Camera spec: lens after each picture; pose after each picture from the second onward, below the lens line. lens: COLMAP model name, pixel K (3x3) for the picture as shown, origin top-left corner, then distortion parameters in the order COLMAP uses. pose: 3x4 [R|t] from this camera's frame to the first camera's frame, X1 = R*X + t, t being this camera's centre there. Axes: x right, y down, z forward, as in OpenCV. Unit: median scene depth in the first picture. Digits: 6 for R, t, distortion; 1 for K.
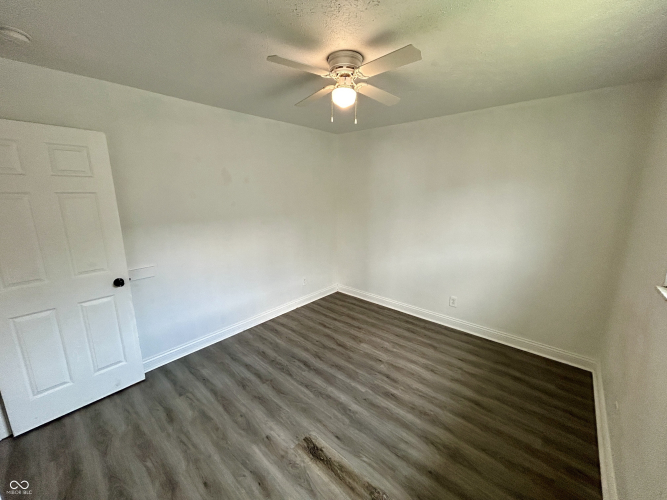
lens RADIAL K [[269.7, 0, 333.1], [0, 269.7, 248.3], [0, 0, 1]] dist [-0.002940, 0.004096]
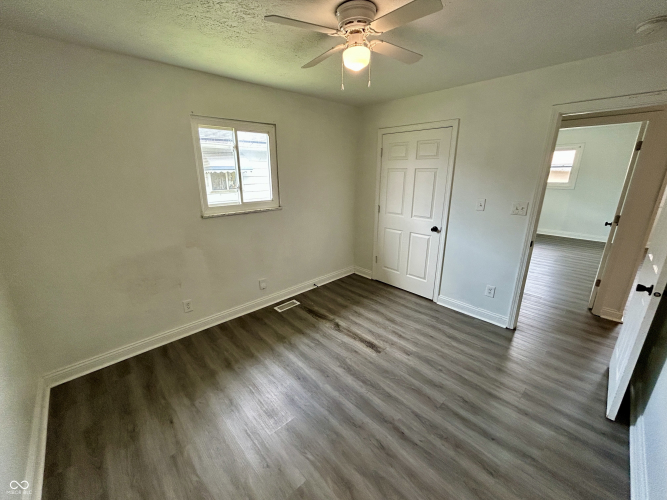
lens RADIAL K [[269.7, 0, 333.1], [0, 269.7, 248.3], [0, 0, 1]] dist [-0.002940, 0.004096]
pose [[-0.996135, -0.020219, 0.085477, 0.019729], [0.022711, 0.880762, 0.473014, -0.304752], [-0.084849, 0.473127, -0.876899, 1.456915]]
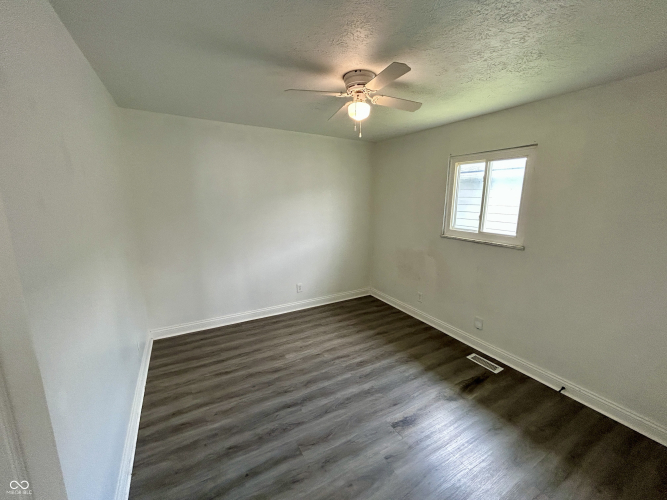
lens RADIAL K [[269.7, 0, 333.1], [0, 269.7, 248.3], [0, 0, 1]] dist [-0.002940, 0.004096]
pose [[0.319532, -0.175890, 0.931108, -0.780910], [0.185572, 0.975210, 0.120538, -0.119821], [-0.929227, 0.134272, 0.344250, 0.558788]]
